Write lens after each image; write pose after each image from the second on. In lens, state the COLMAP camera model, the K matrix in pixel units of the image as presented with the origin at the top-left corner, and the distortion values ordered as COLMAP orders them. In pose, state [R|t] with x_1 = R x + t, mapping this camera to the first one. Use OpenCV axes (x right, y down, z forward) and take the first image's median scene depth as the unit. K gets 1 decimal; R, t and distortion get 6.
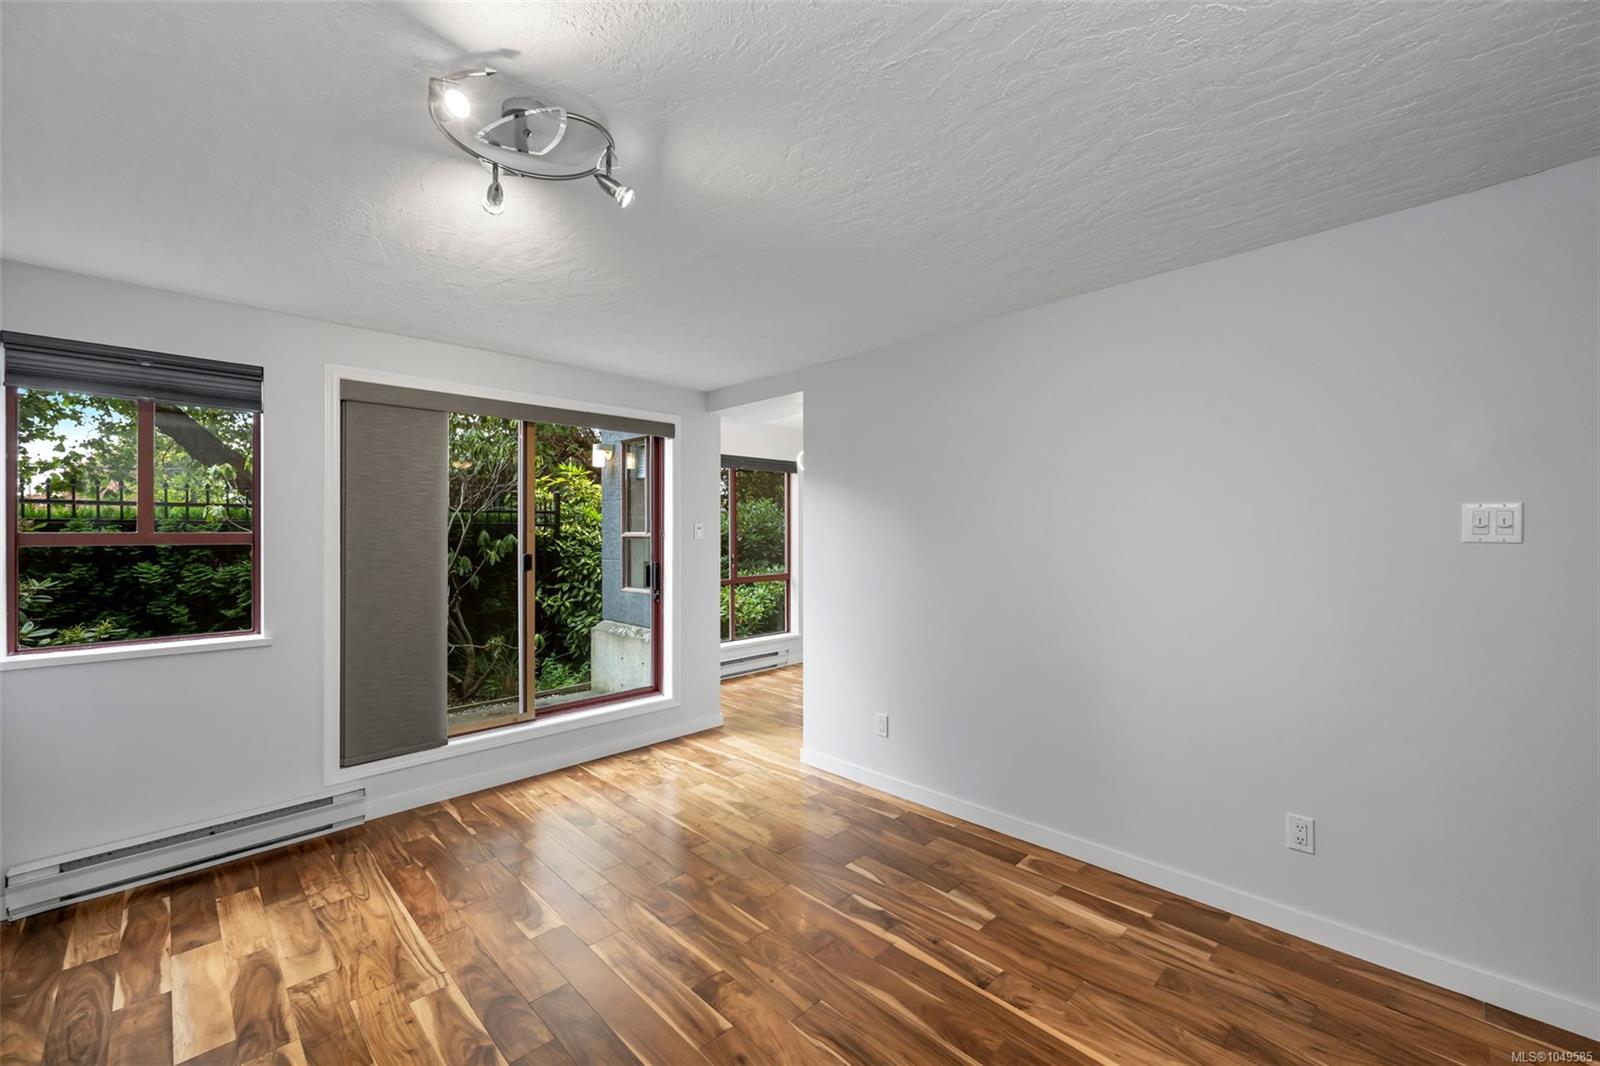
lens RADIAL K [[646.5, 0, 795.4], [0, 646.5, 524.5], [0, 0, 1]] dist [0.020848, 0.000099]
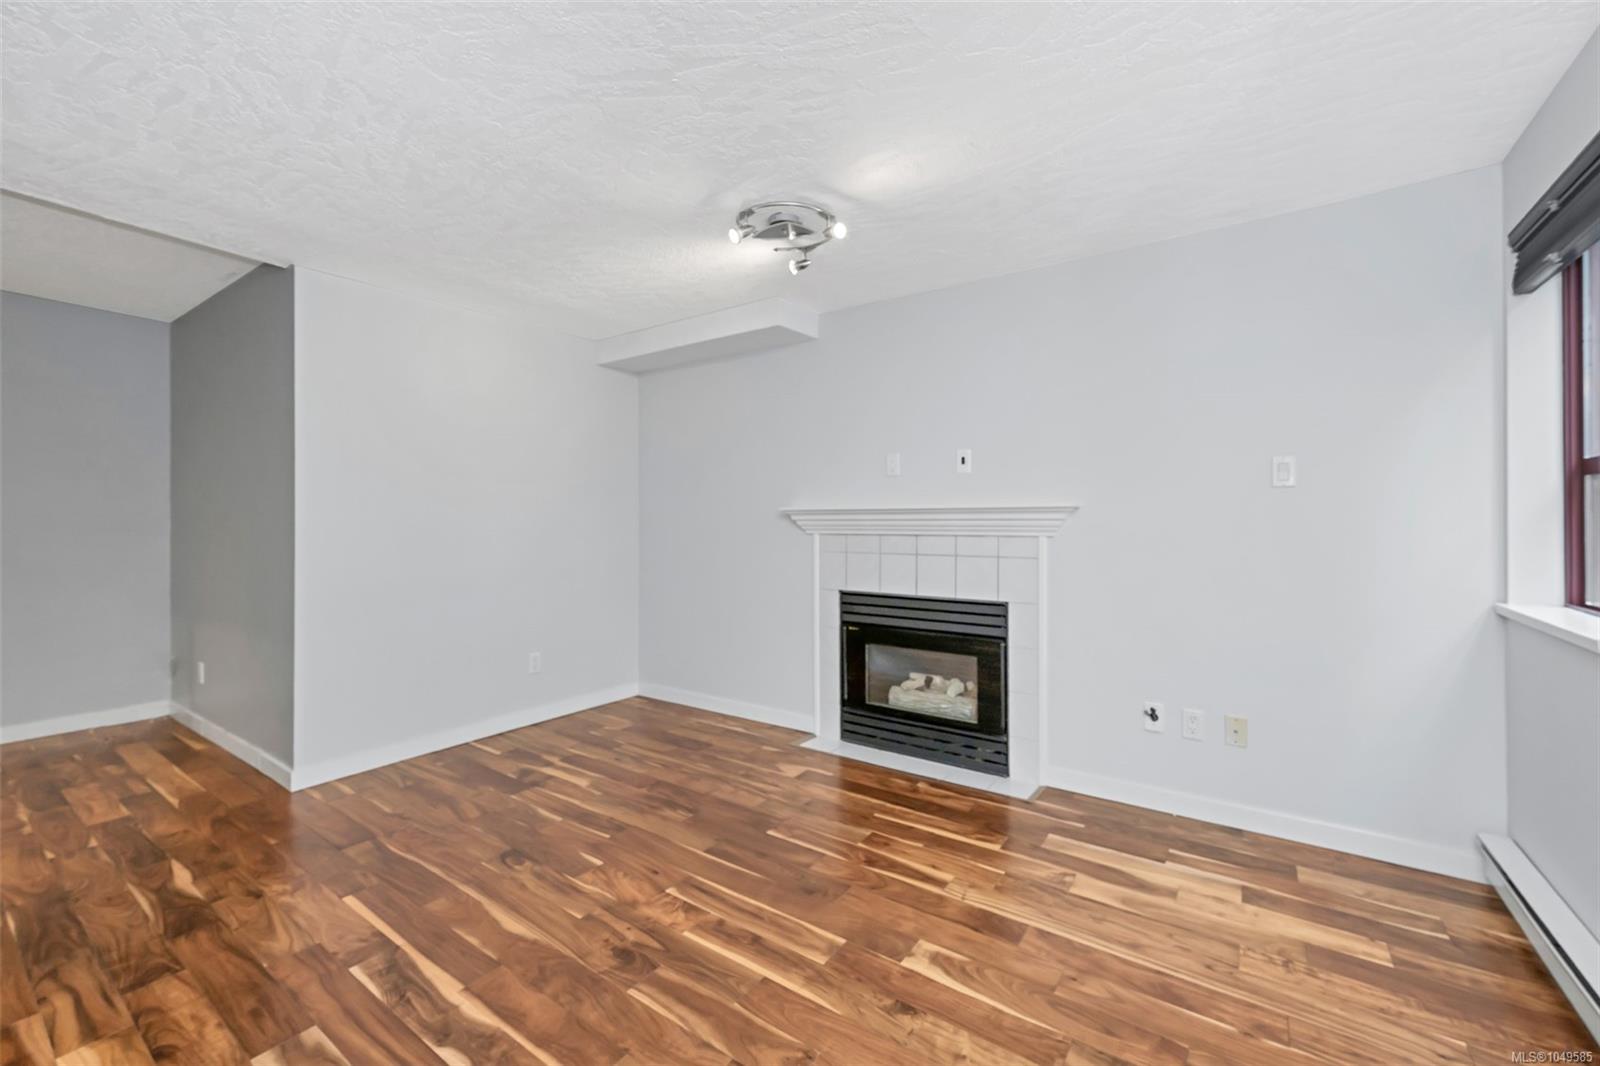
lens RADIAL K [[646.5, 0, 795.4], [0, 646.5, 524.5], [0, 0, 1]] dist [0.020848, 0.000099]
pose [[-0.983741, 0.009389, -0.179350, -0.097325], [0.012012, 0.999836, -0.013541, 0.104734], [0.179194, -0.015475, -0.983692, 1.772534]]
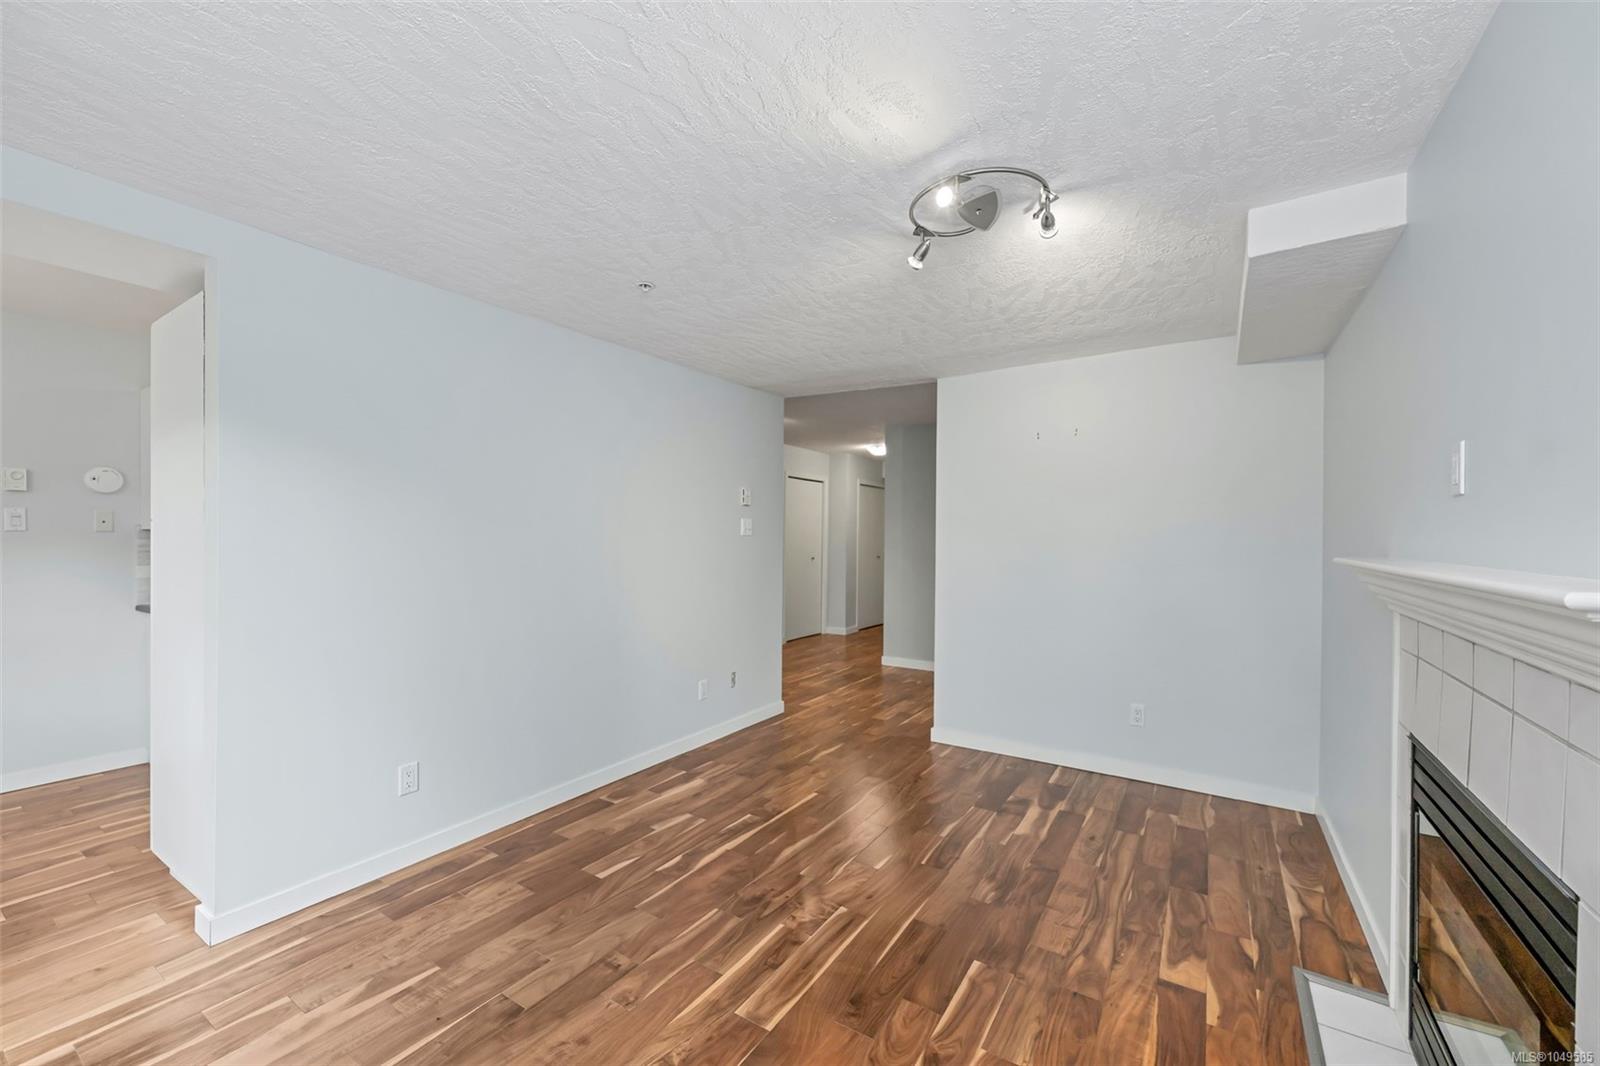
lens RADIAL K [[646.5, 0, 795.4], [0, 646.5, 524.5], [0, 0, 1]] dist [0.020848, 0.000099]
pose [[-0.213711, 0.029984, 0.976437, -1.081347], [-0.015089, 0.999308, -0.033989, 0.052459], [-0.976780, -0.021997, -0.213111, 1.109506]]
